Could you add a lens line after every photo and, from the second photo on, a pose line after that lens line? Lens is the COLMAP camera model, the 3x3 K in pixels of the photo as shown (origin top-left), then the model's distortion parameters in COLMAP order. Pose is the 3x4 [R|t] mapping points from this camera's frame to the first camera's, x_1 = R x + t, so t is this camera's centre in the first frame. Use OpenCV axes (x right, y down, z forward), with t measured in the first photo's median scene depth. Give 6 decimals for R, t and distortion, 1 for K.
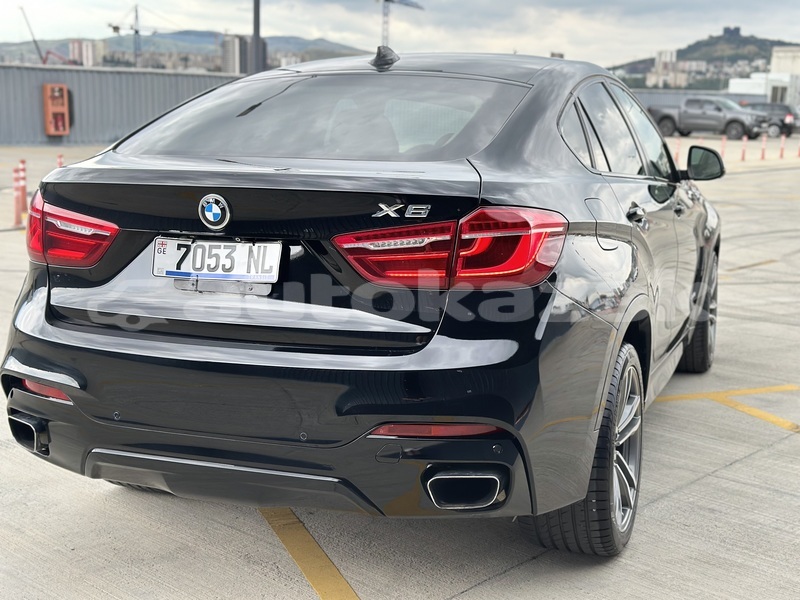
lens RADIAL K [[1123.2, 0, 400.0], [0, 1123.2, 300.0], [0, 0, 1]] dist [0.141185, -0.164319]
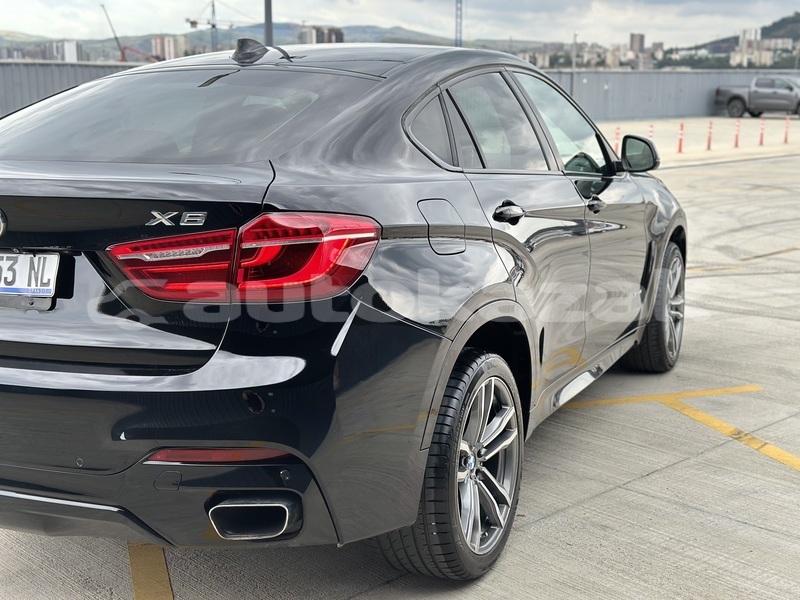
lens RADIAL K [[1123.2, 0, 400.0], [0, 1123.2, 300.0], [0, 0, 1]] dist [0.141185, -0.164319]
pose [[0.997615, -0.010331, -0.068247, 0.203155], [0.011060, 0.999886, 0.010316, -0.016409], [0.068133, -0.011047, 0.997615, 0.069495]]
